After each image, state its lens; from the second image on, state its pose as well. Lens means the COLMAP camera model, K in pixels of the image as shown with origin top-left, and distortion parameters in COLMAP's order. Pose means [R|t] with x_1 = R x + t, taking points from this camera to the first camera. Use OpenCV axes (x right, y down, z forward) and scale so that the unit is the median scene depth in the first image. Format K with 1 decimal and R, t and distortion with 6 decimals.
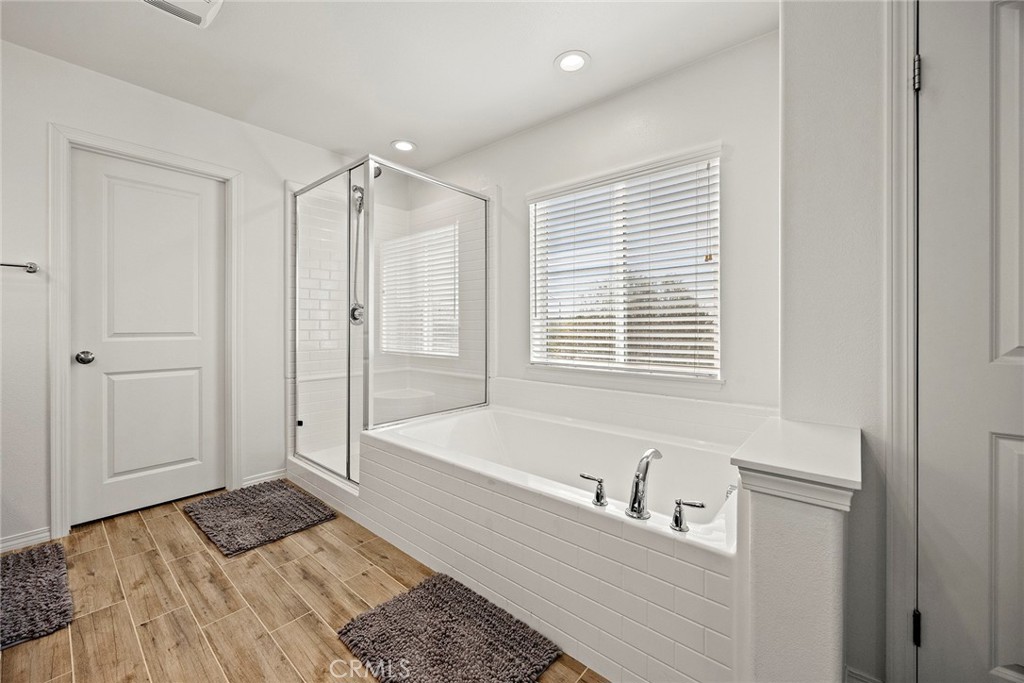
lens RADIAL K [[400.1, 0, 511.9], [0, 400.1, 329.8], [0, 0, 1]] dist [0.000389, 0.000085]
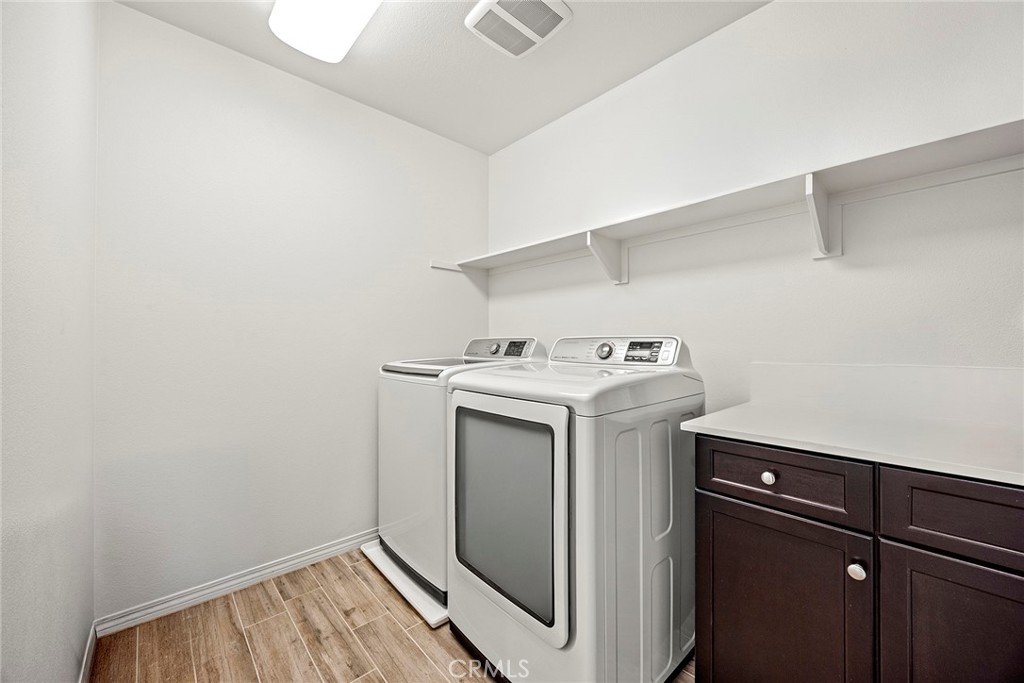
lens RADIAL K [[392.1, 0, 511.2], [0, 392.1, 336.4], [0, 0, 1]] dist [-0.000137, -0.000084]
pose [[-0.992139, 0.003495, 0.125091, -1.130202], [0.002833, 0.999981, -0.005474, -0.030035], [-0.125108, -0.005077, -0.992130, 1.594143]]
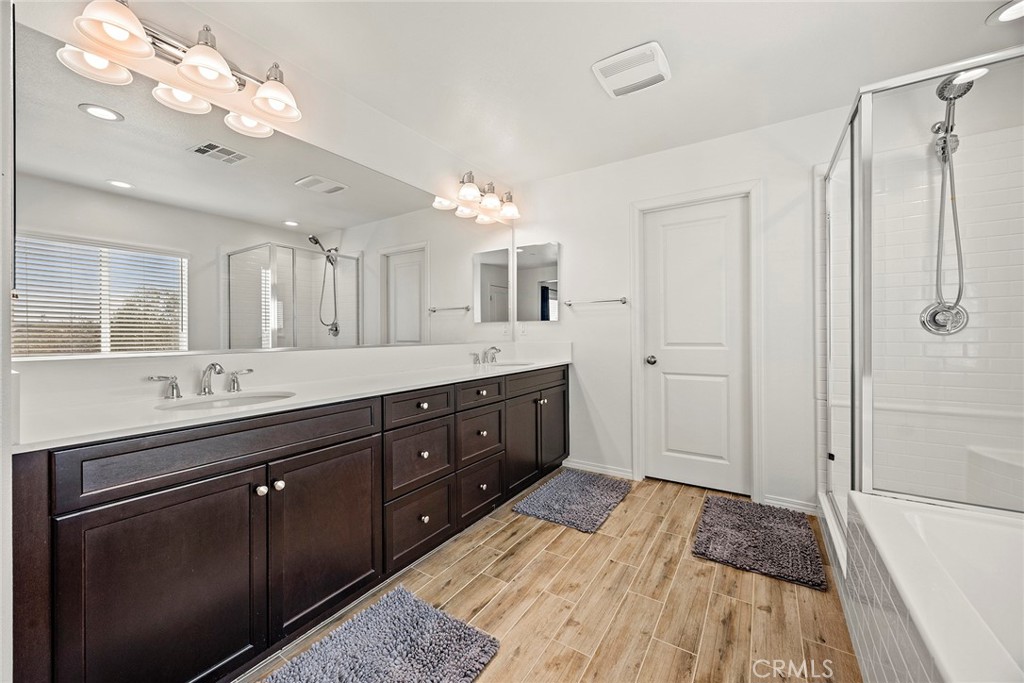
lens RADIAL K [[392.1, 0, 511.2], [0, 392.1, 336.4], [0, 0, 1]] dist [-0.000137, -0.000084]
pose [[0.128928, 0.004489, -0.991644, 0.257876], [-0.000169, 0.999990, 0.004505, -0.021450], [0.991654, -0.000413, 0.128927, 0.366271]]
